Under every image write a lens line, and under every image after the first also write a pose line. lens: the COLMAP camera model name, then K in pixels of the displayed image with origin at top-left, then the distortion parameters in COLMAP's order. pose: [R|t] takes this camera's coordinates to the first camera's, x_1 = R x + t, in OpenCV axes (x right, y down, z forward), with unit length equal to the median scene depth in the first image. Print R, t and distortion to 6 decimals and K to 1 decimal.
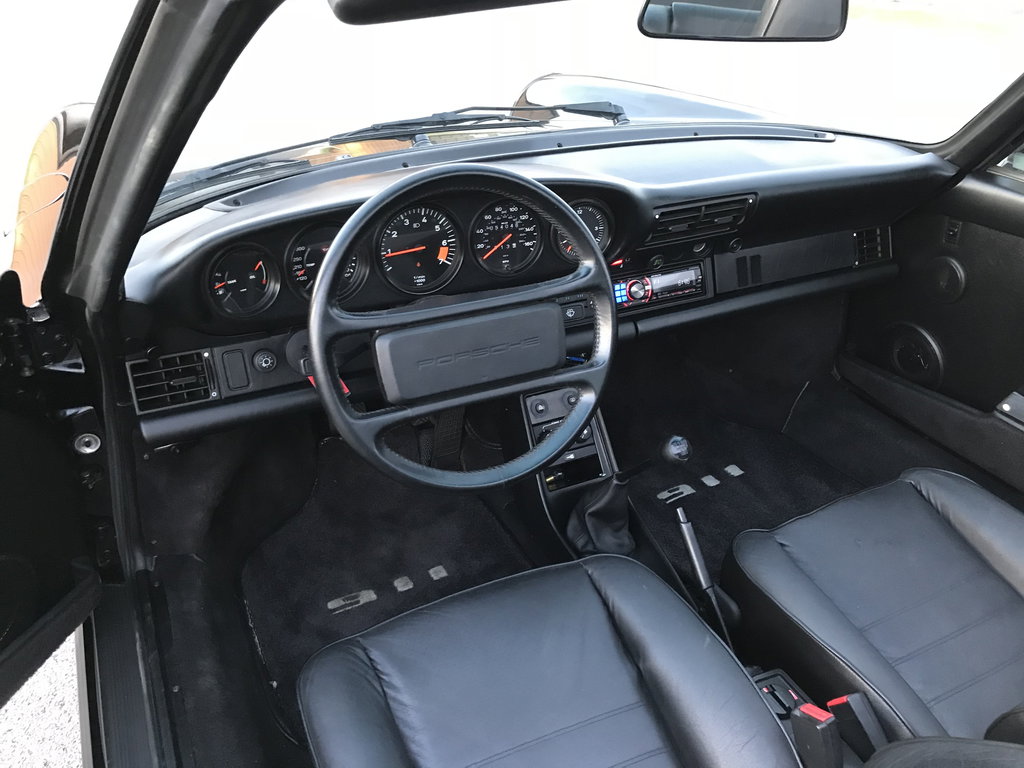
lens RADIAL K [[831.8, 0, 512.8], [0, 831.8, 378.2], [0, 0, 1]] dist [0.039123, -0.047464]
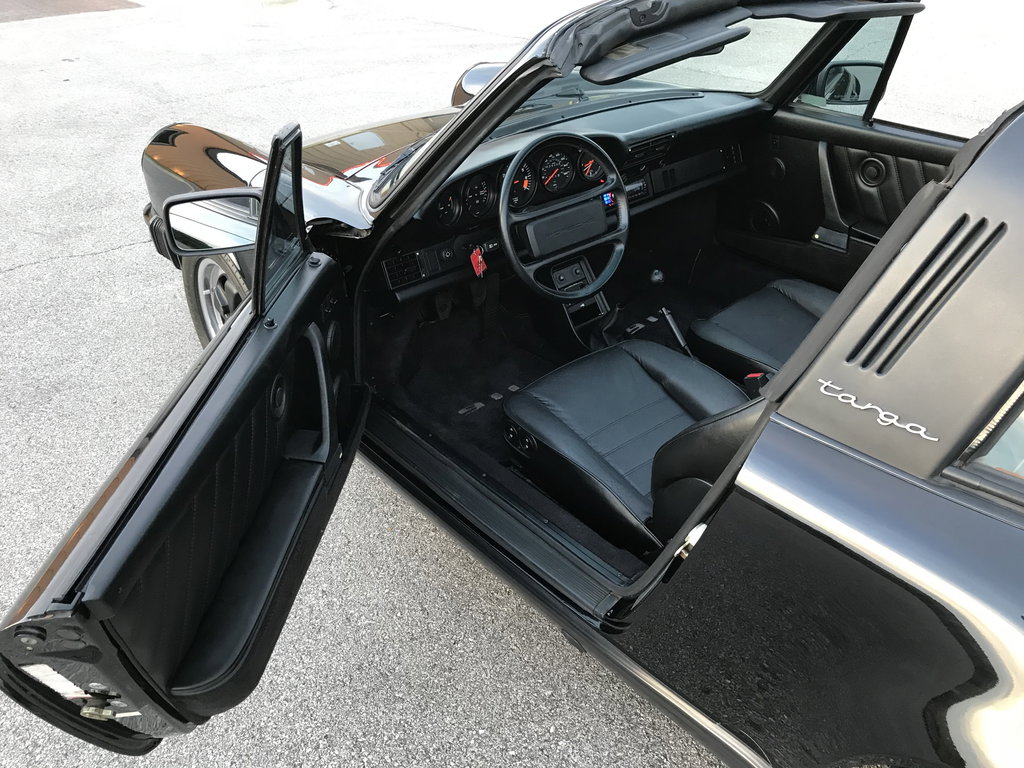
lens RADIAL K [[823.9, 0, 512.0], [0, 823.9, 384.0], [0, 0, 1]] dist [0.078625, -0.212010]
pose [[0.970608, -0.164790, 0.175395, -0.457249], [0.155877, 0.985731, 0.063530, 0.147724], [-0.183362, -0.034323, 0.982446, -0.717167]]
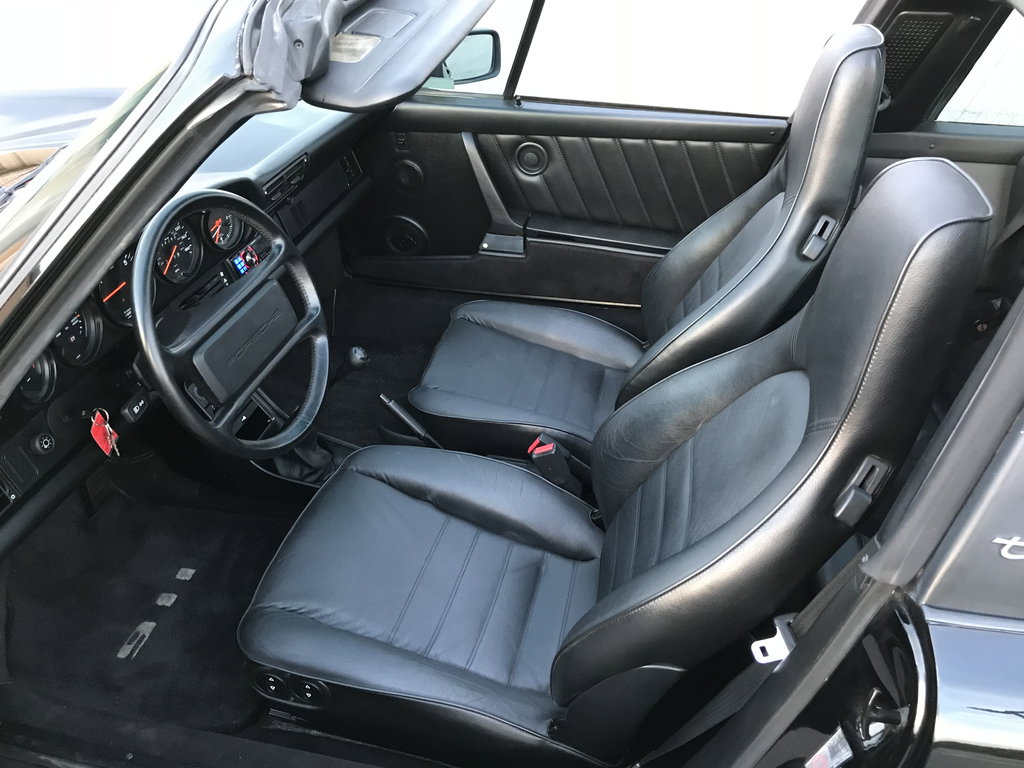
lens RADIAL K [[836.3, 0, 516.1], [0, 836.3, 383.6], [0, 0, 1]] dist [0.022221, -0.009569]
pose [[0.627961, -0.449574, 0.635255, -0.482958], [0.393250, 0.887693, 0.239491, -0.090374], [-0.671580, 0.099423, 0.734231, -0.122154]]
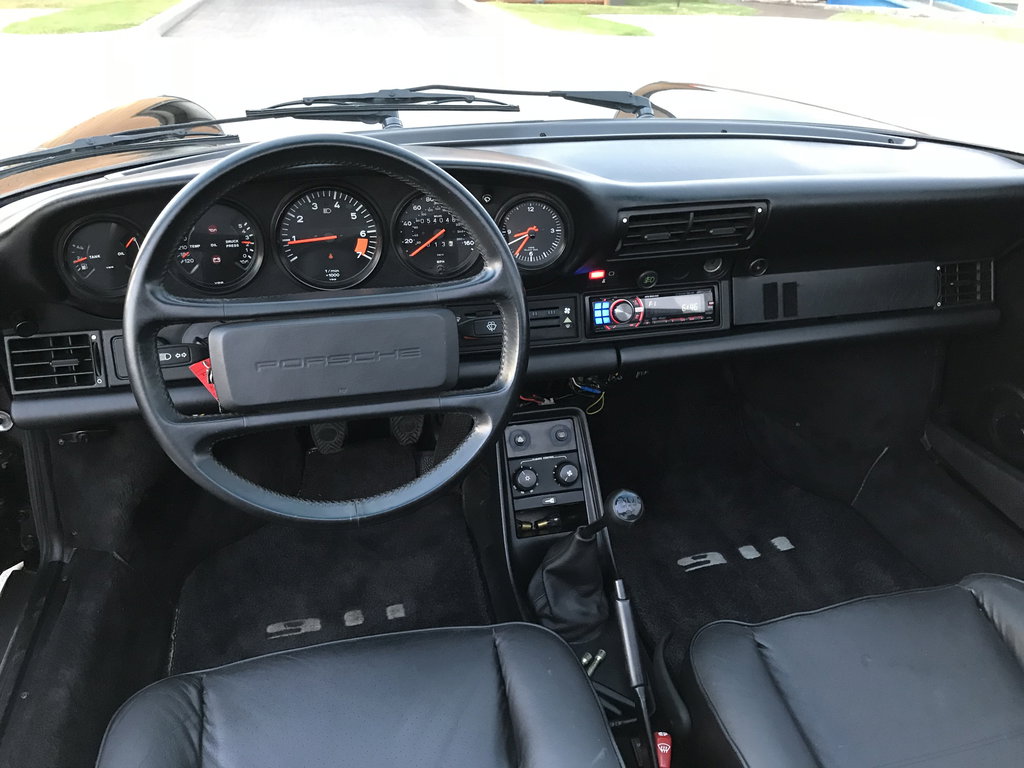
lens RADIAL K [[836.3, 0, 516.1], [0, 836.3, 383.6], [0, 0, 1]] dist [0.022221, -0.009569]
pose [[0.971245, 0.098689, -0.216664, 0.250242], [-0.104912, 0.994330, -0.017383, -0.008717], [0.213720, 0.039614, 0.976092, 0.173327]]
